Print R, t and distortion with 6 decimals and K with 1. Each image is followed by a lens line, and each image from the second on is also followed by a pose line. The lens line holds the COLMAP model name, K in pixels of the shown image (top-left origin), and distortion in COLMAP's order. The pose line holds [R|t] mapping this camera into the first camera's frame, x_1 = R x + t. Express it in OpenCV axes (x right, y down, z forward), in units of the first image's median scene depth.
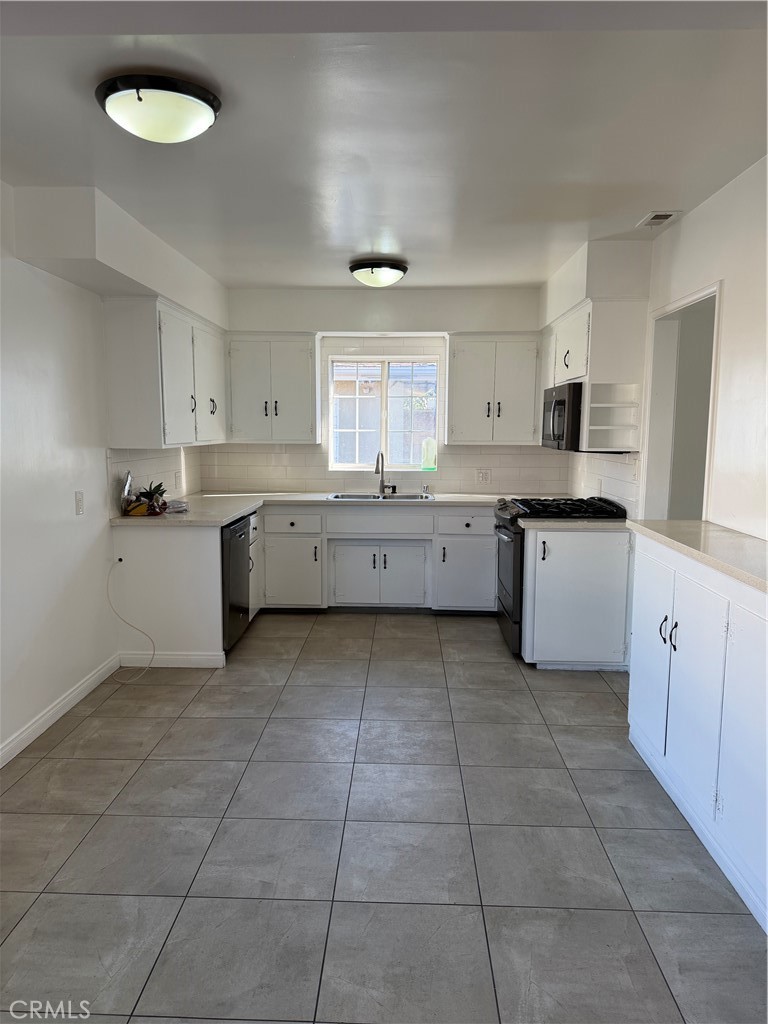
lens RADIAL K [[699.9, 0, 381.0], [0, 699.9, 514.1], [0, 0, 1]] dist [0.110005, -0.184140]
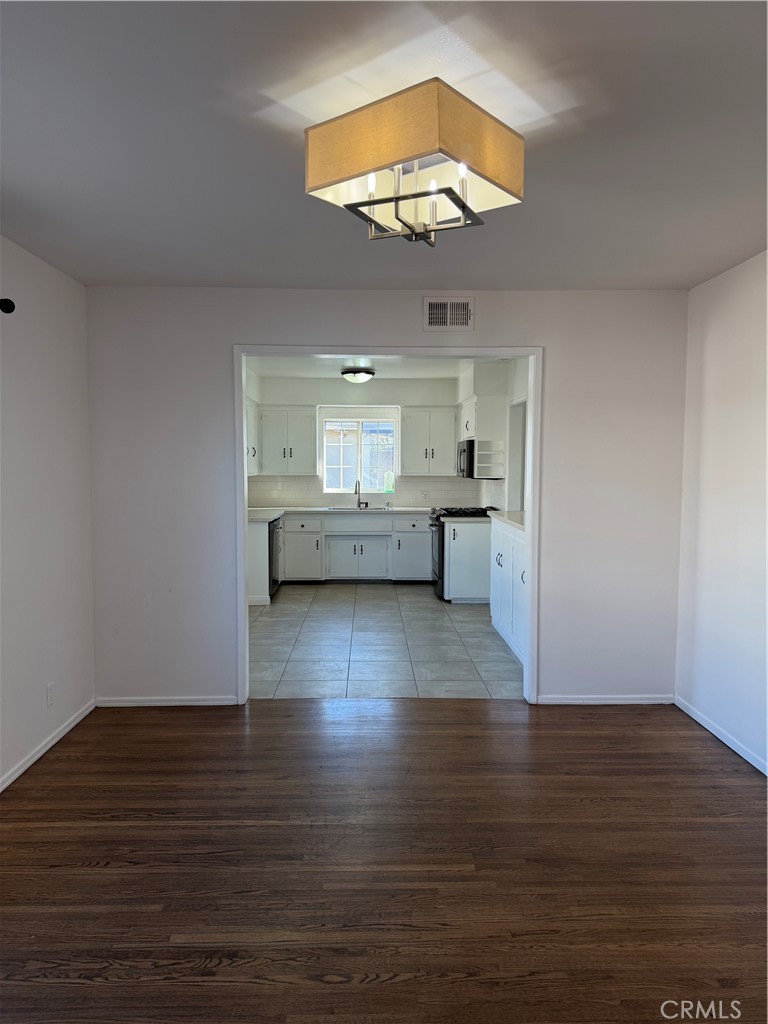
lens RADIAL K [[699.9, 0, 381.0], [0, 699.9, 514.1], [0, 0, 1]] dist [0.110005, -0.184140]
pose [[0.998528, -0.006316, 0.053869, -0.035582], [0.009056, 0.998669, -0.050785, 0.069196], [-0.053477, 0.051198, 0.997256, -0.579628]]
